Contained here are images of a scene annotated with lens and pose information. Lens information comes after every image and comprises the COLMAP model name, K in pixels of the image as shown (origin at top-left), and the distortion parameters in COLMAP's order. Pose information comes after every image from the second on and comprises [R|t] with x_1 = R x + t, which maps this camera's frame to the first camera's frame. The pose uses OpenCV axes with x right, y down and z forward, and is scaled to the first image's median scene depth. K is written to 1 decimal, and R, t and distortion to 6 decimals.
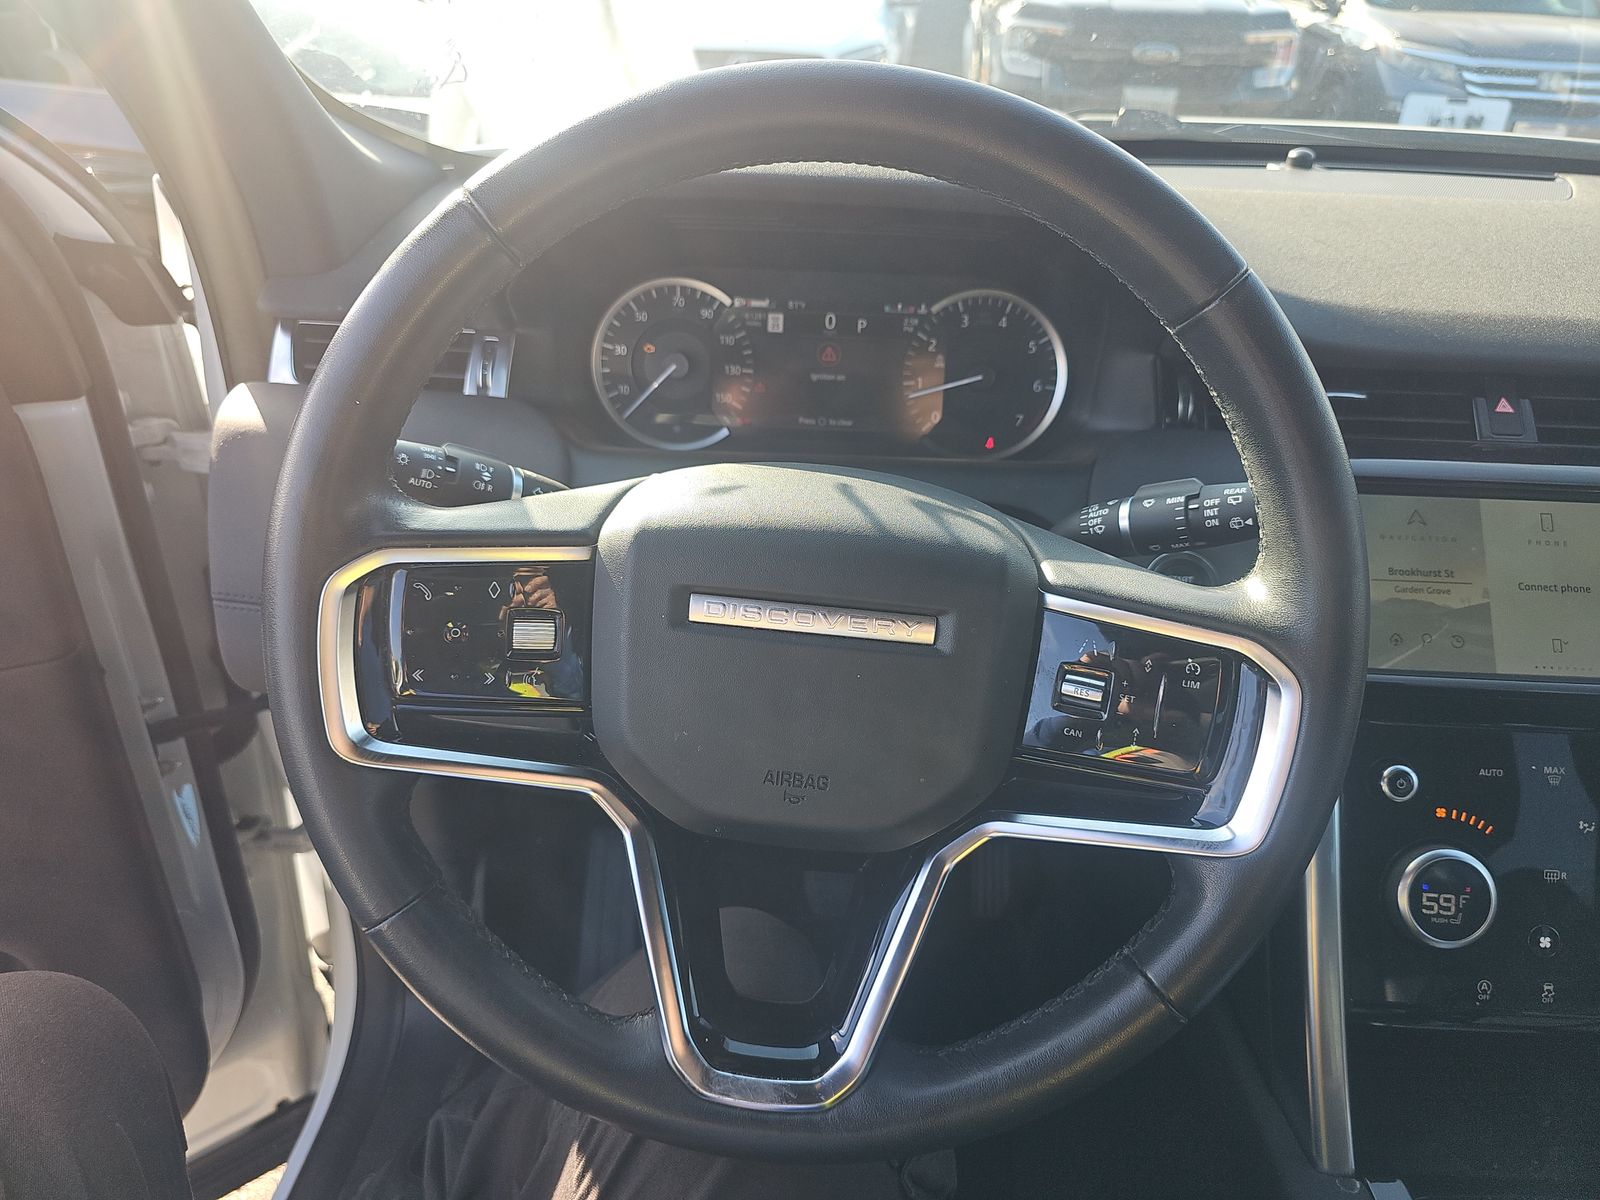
lens RADIAL K [[1033.0, 0, 779.2], [0, 1033.0, 606.4], [0, 0, 1]] dist [0.028546, -0.038121]
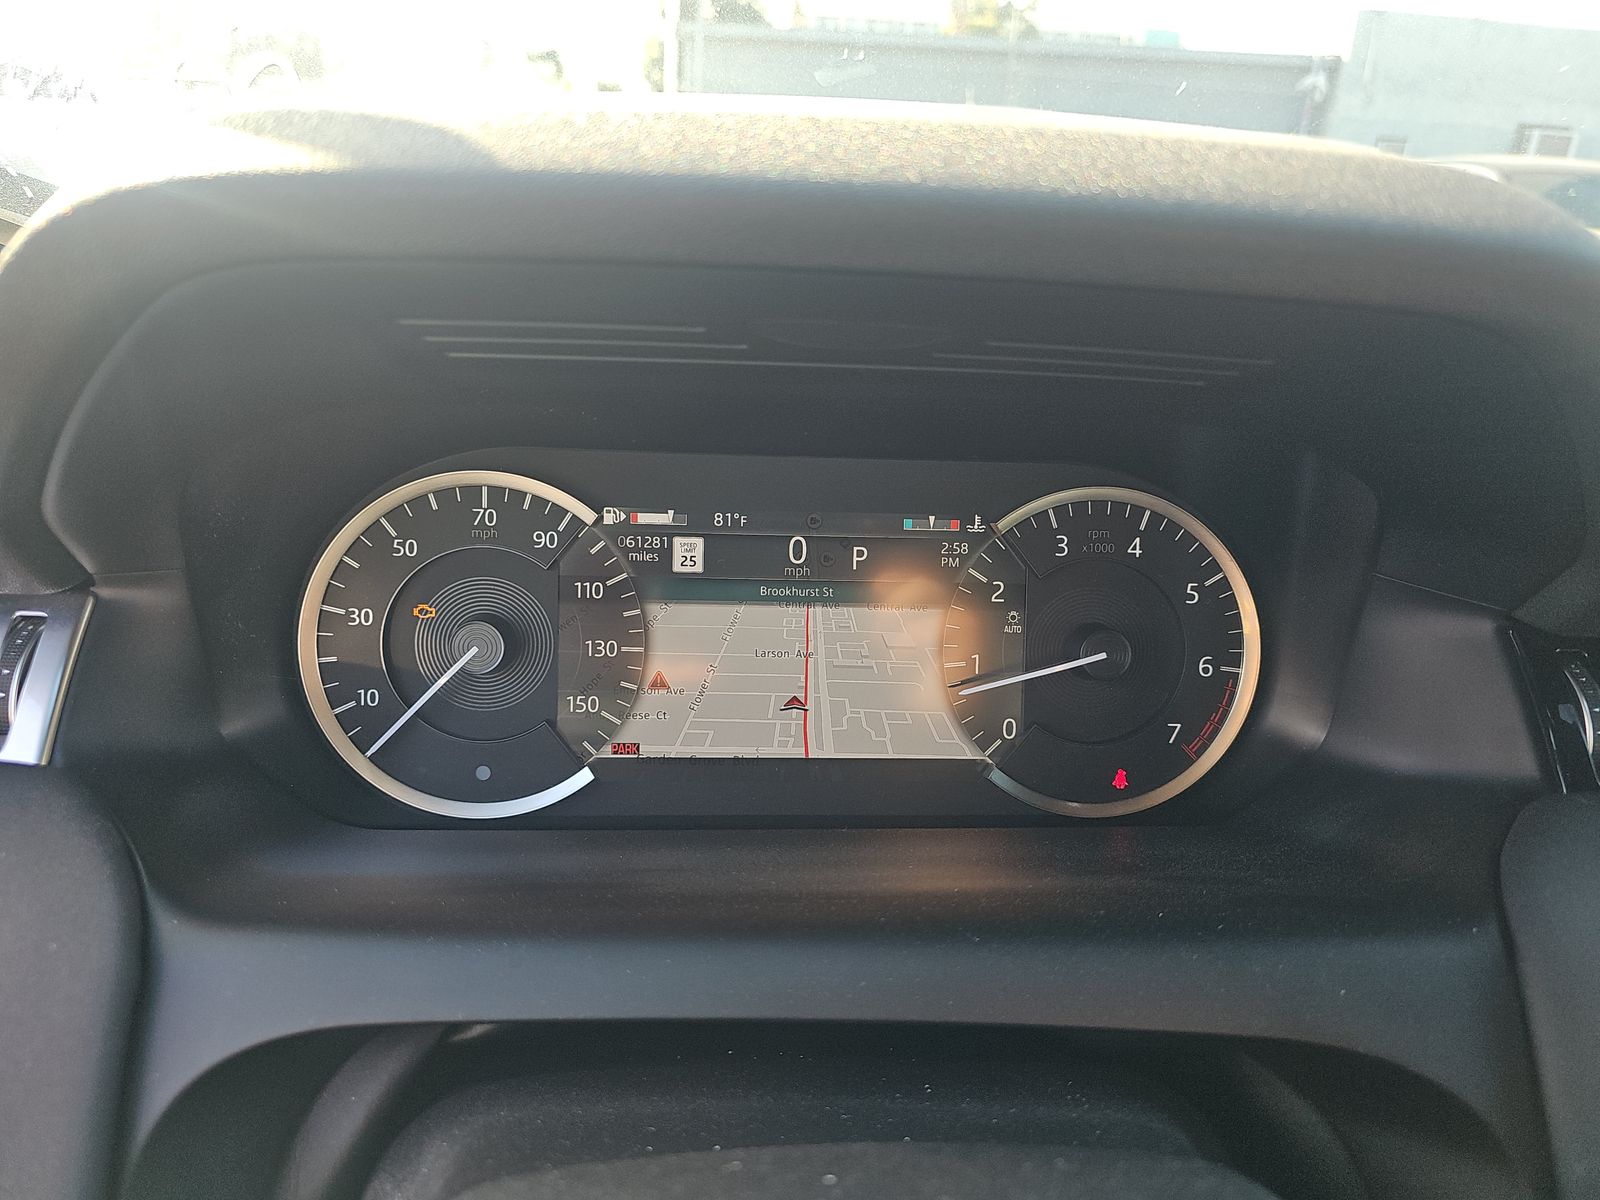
lens RADIAL K [[1033.0, 0, 779.2], [0, 1033.0, 606.4], [0, 0, 1]] dist [0.028546, -0.038121]
pose [[0.993739, -0.024327, 0.109045, -0.014816], [0.041542, 0.986485, -0.158501, -0.170835], [-0.103716, 0.162039, 0.981319, 0.518153]]
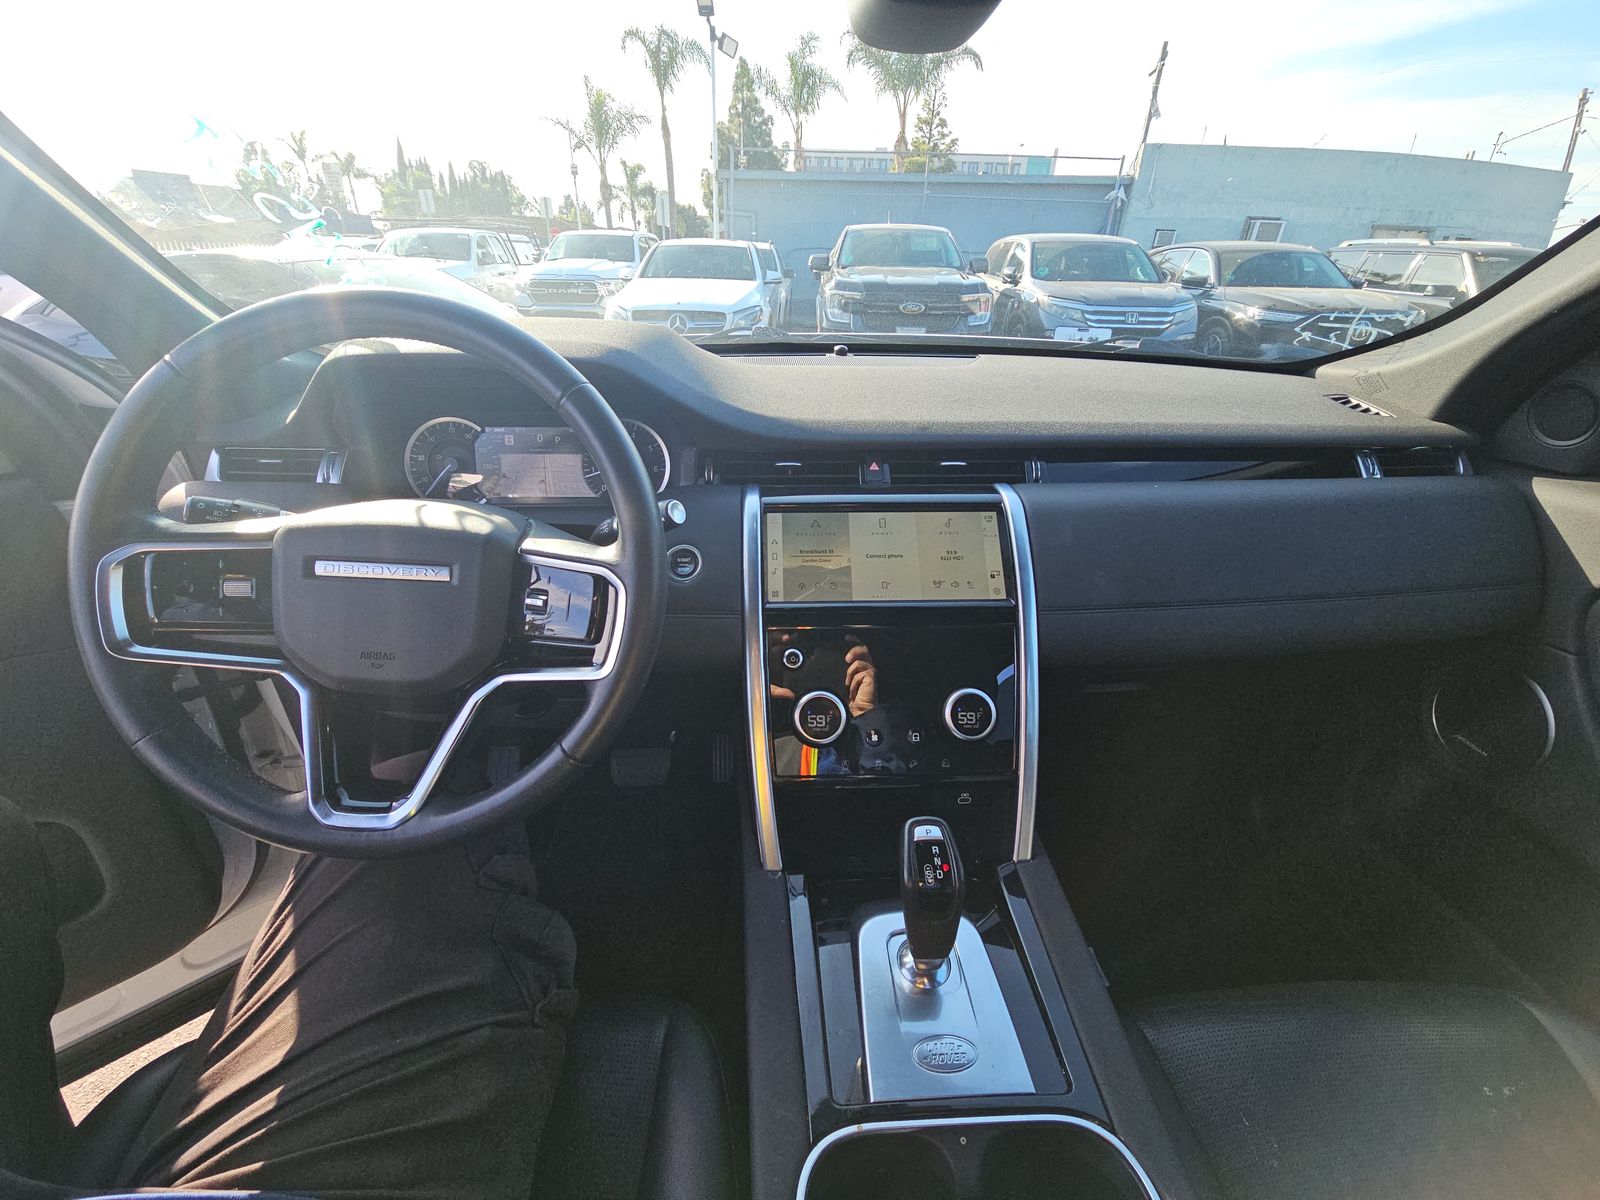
lens RADIAL K [[629.5, 0, 792.1], [0, 629.5, 605.8], [0, 0, 1]] dist [0.001785, -0.008762]
pose [[0.996017, -0.051925, 0.072487, 0.400200], [0.055817, 0.997047, -0.052741, 0.103716], [-0.069535, 0.056576, 0.995974, -0.120899]]
